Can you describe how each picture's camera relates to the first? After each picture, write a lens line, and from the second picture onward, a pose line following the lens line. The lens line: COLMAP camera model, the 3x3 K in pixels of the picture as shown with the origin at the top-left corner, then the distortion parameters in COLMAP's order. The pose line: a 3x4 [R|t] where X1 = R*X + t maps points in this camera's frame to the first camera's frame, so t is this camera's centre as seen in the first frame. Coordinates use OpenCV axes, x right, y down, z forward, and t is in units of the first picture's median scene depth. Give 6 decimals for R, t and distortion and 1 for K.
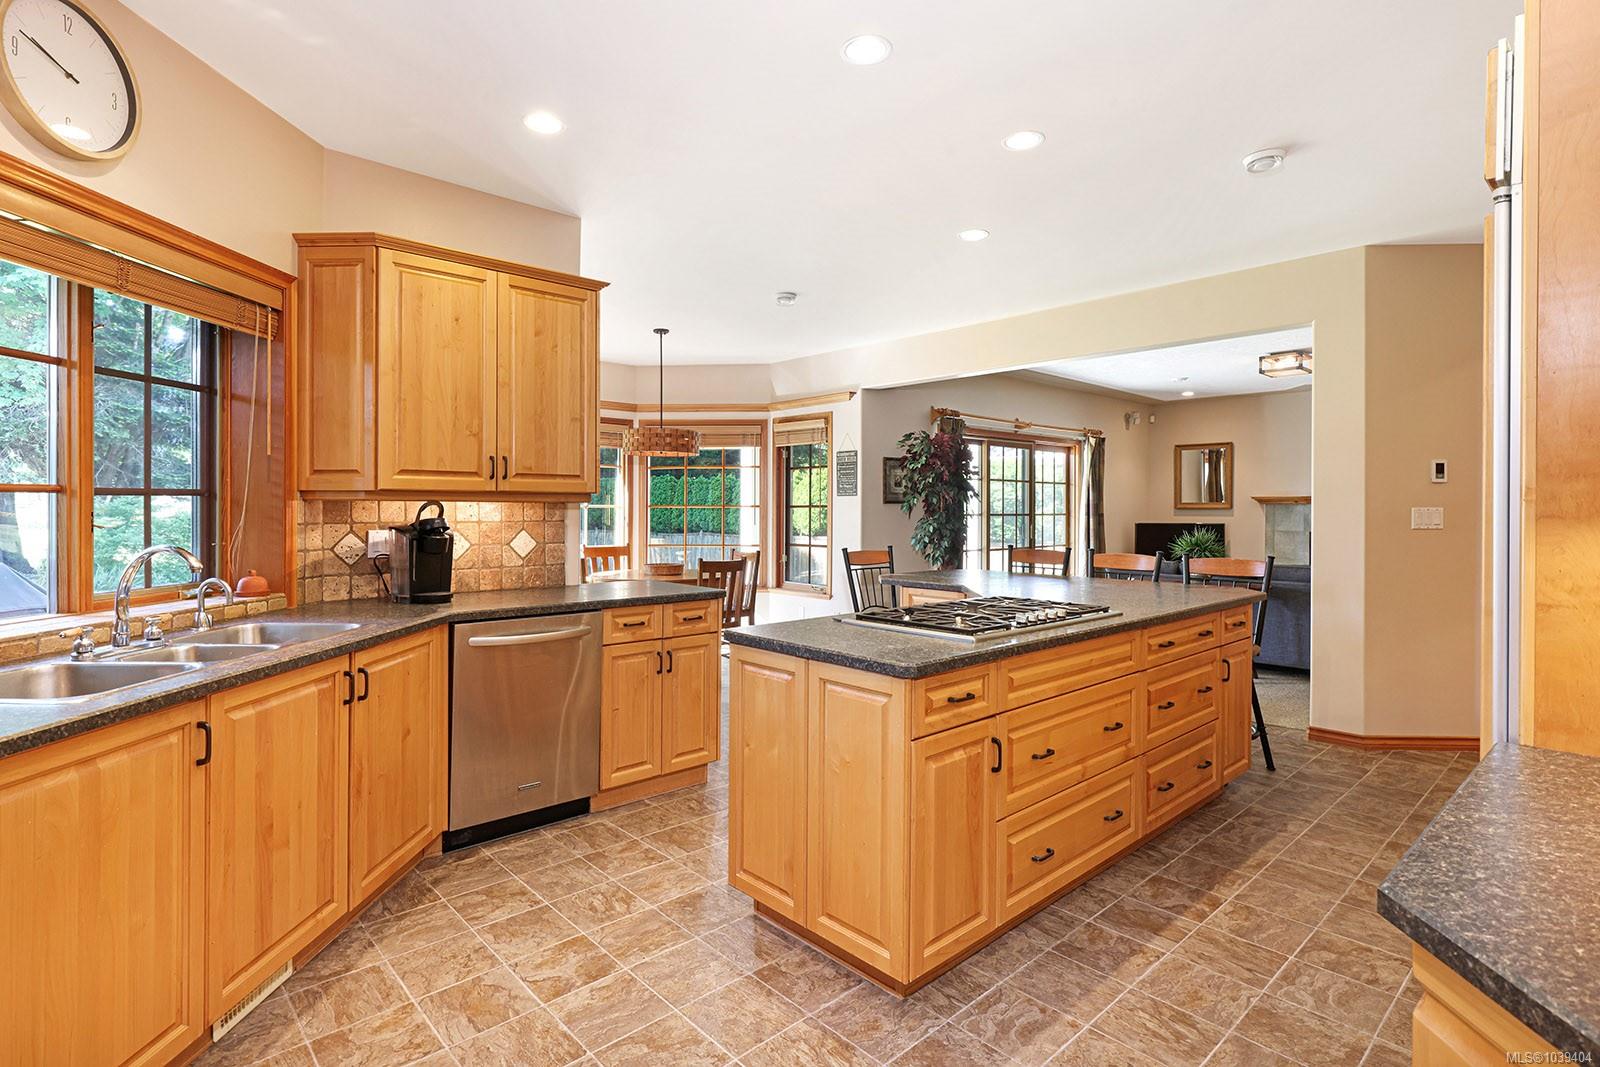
lens RADIAL K [[820.9, 0, 791.4], [0, 820.9, 505.7], [0, 0, 1]] dist [0.007862, 0.000157]
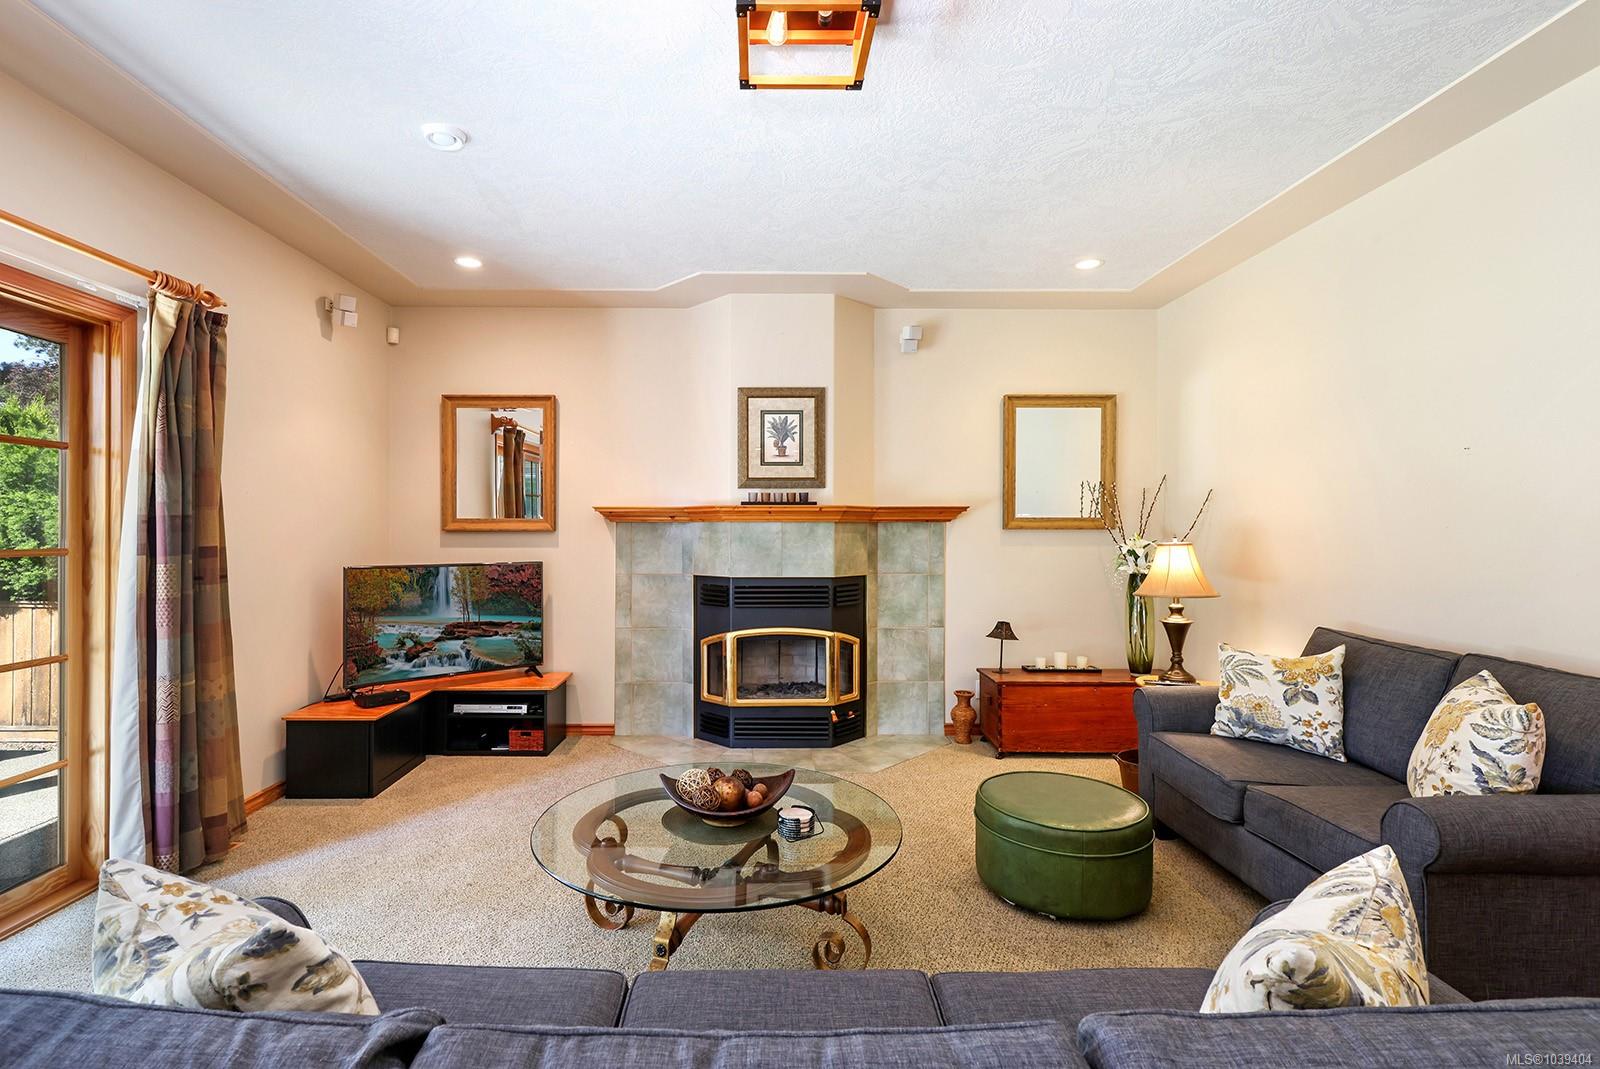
lens RADIAL K [[715.1, 0, 757.1], [0, 715.1, 525.3], [0, 0, 1]] dist [-0.001639, -0.000337]
pose [[0.678649, 0.005037, 0.734445, 0.343129], [-0.002160, 0.999986, -0.004863, 0.002250], [-0.734460, 0.001714, 0.678650, 0.701671]]
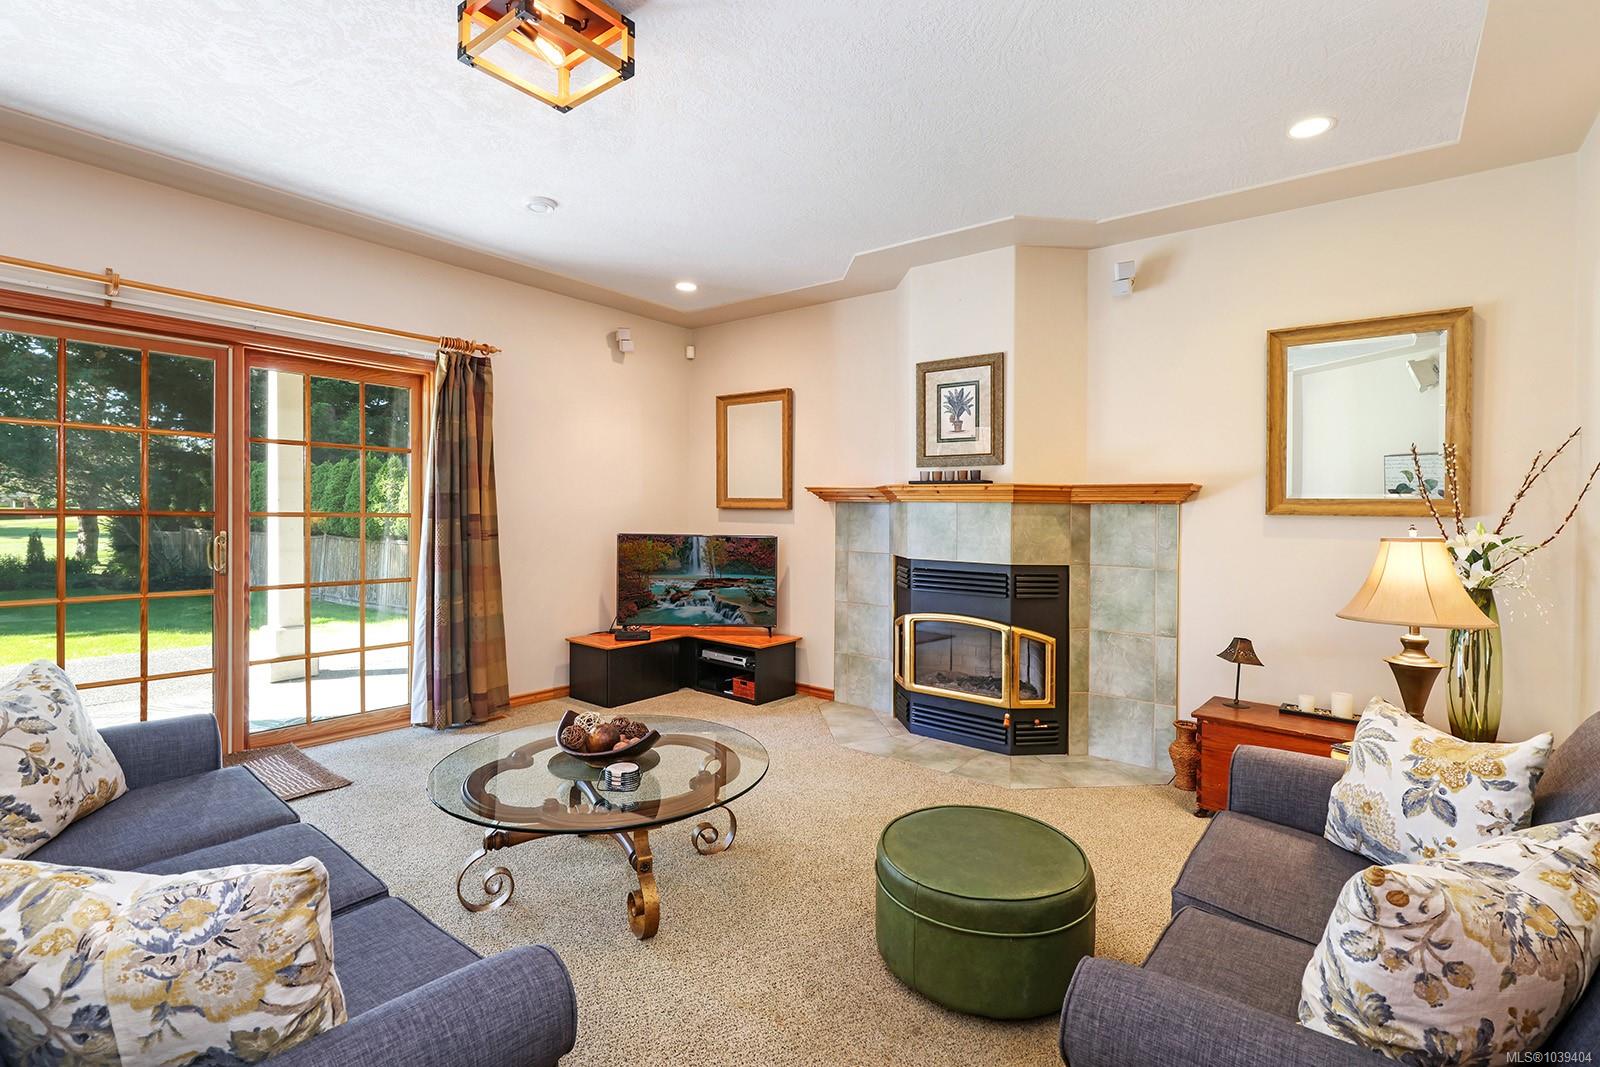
lens RADIAL K [[715.1, 0, 864.2], [0, 715.1, 512.3], [0, 0, 1]] dist [-0.001639, -0.000337]
pose [[0.983730, 0.015570, 0.178978, 0.558465], [-0.016762, 0.999846, 0.005152, 0.002684], [-0.178870, -0.008068, 0.983840, 0.589824]]
